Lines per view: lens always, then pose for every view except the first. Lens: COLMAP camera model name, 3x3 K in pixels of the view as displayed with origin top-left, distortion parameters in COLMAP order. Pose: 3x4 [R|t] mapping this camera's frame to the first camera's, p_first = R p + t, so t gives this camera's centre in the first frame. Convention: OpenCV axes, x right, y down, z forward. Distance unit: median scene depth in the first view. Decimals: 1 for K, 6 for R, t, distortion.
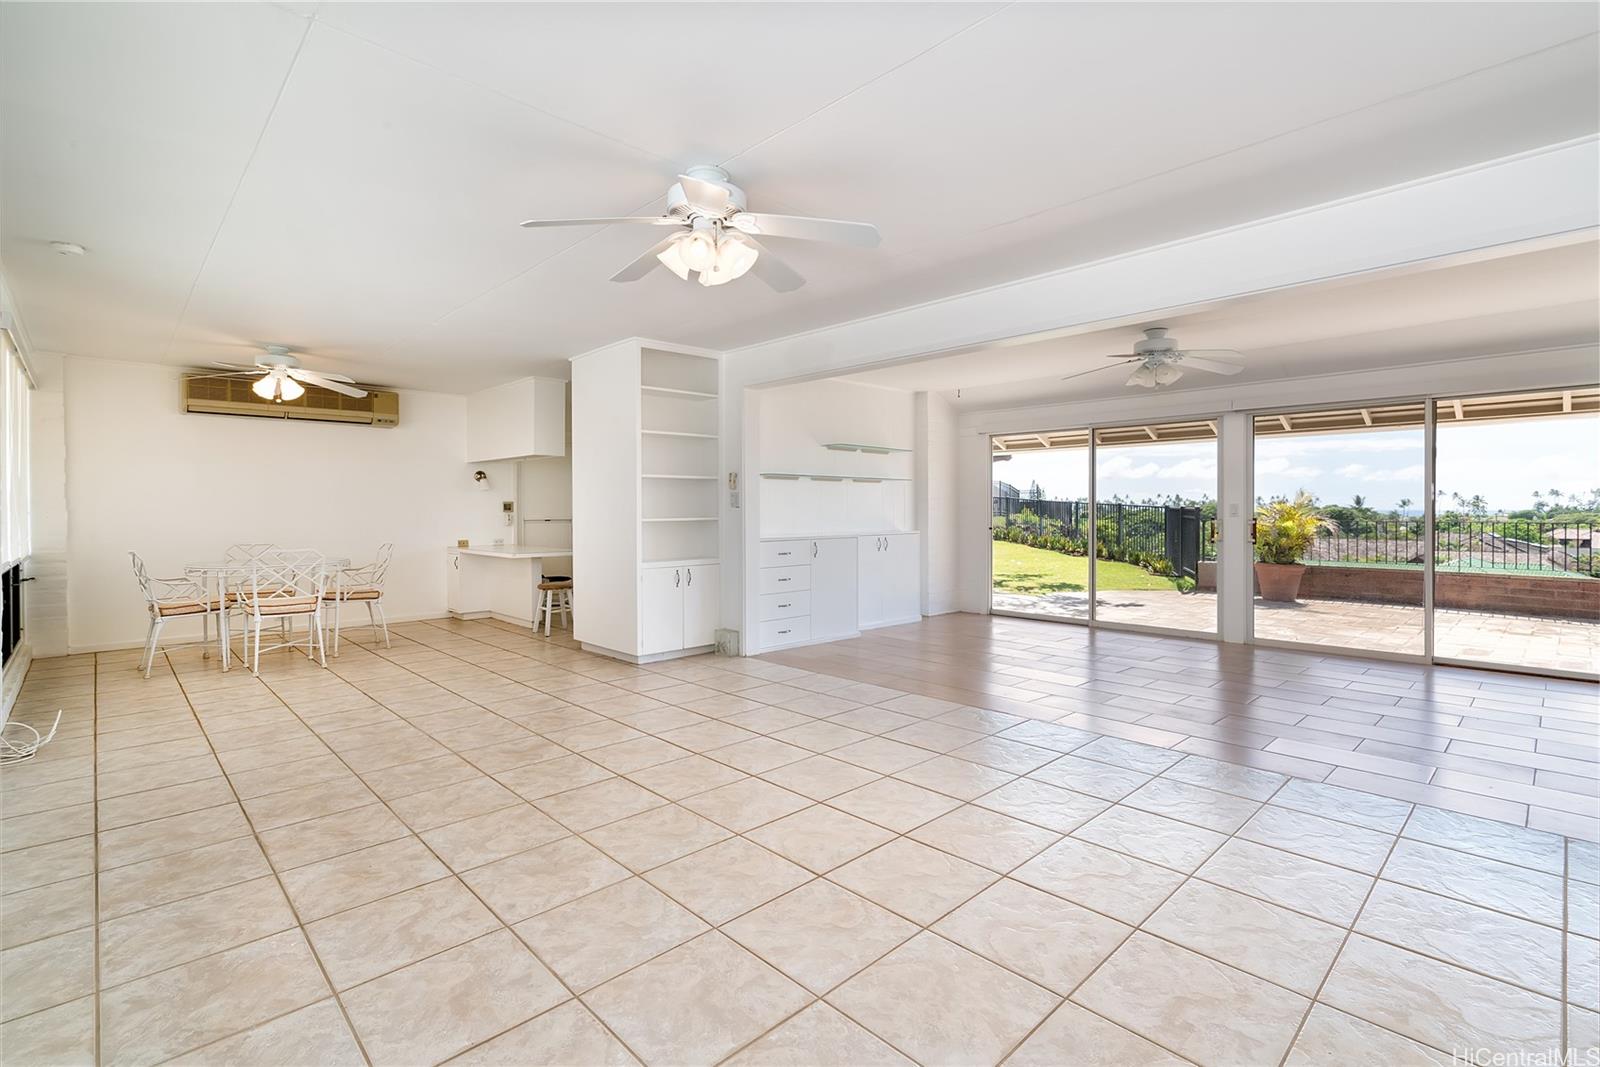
lens RADIAL K [[735.5, 0, 800.3], [0, 735.5, 535.4], [0, 0, 1]] dist [0.006069, 0.000779]
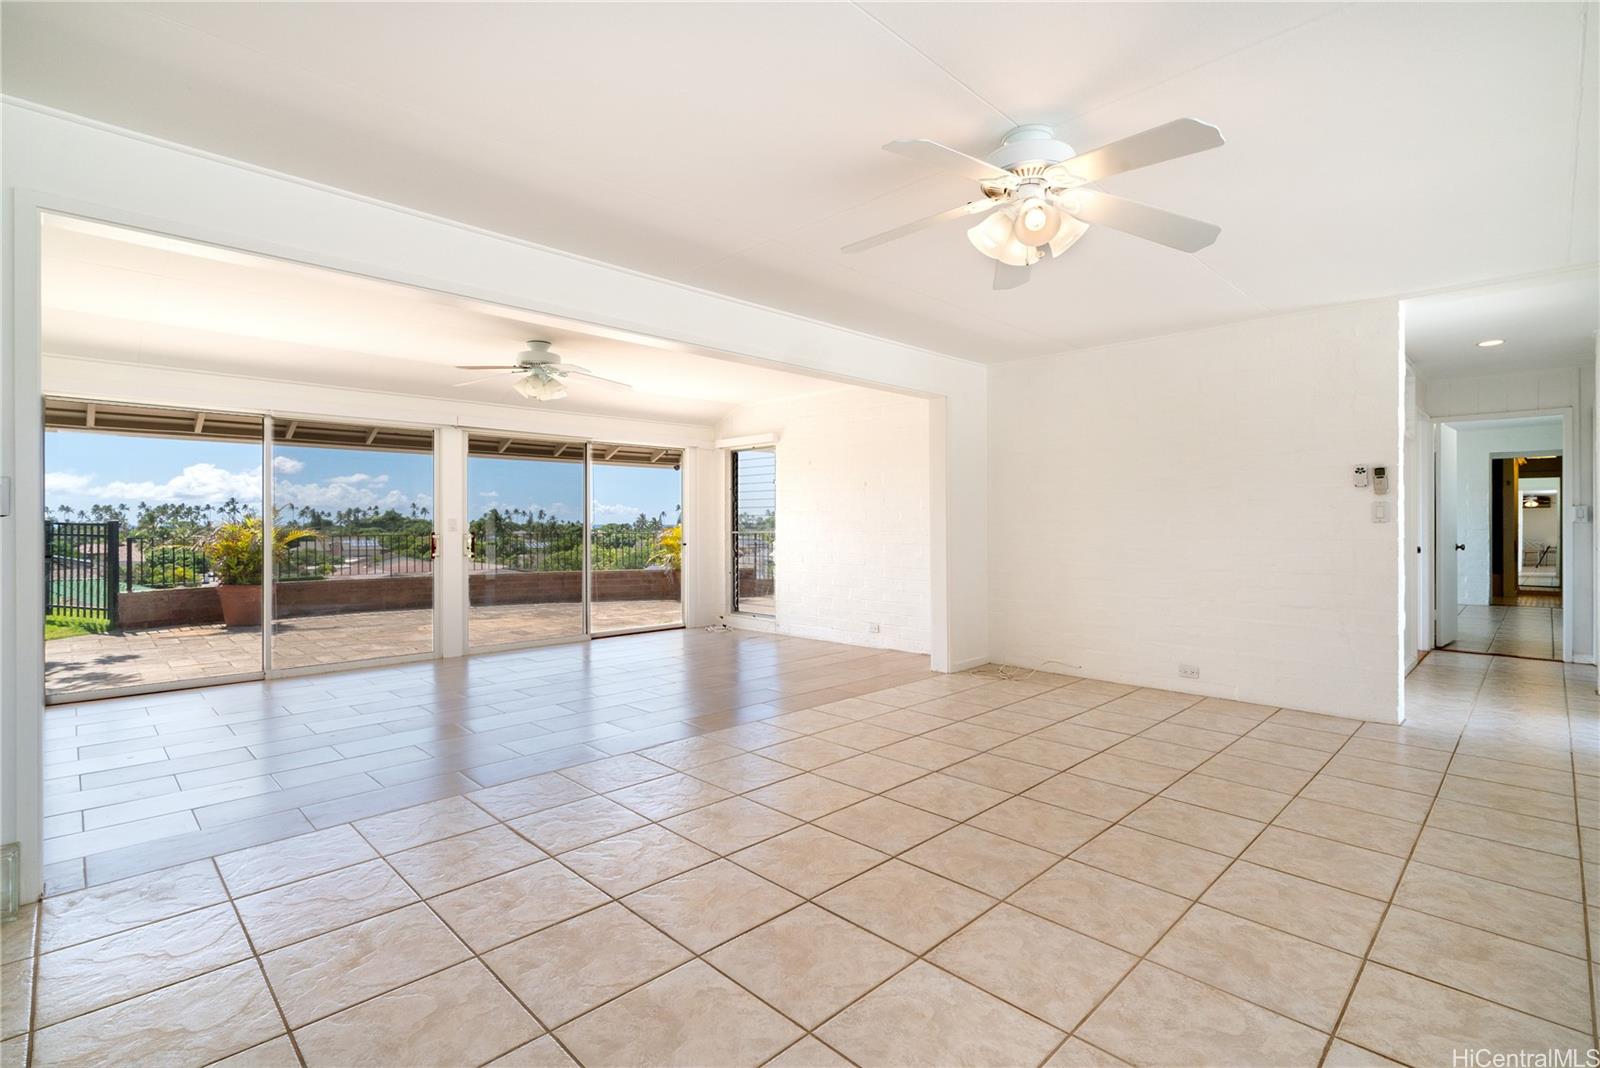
lens RADIAL K [[735.5, 0, 799.8], [0, 735.5, 524.0], [0, 0, 1]] dist [0.006069, 0.000779]
pose [[-0.019241, 0.007361, 0.999788, -0.980760], [0.029161, 0.999552, -0.006798, -0.033857], [-0.999390, 0.029024, -0.019447, 1.264635]]
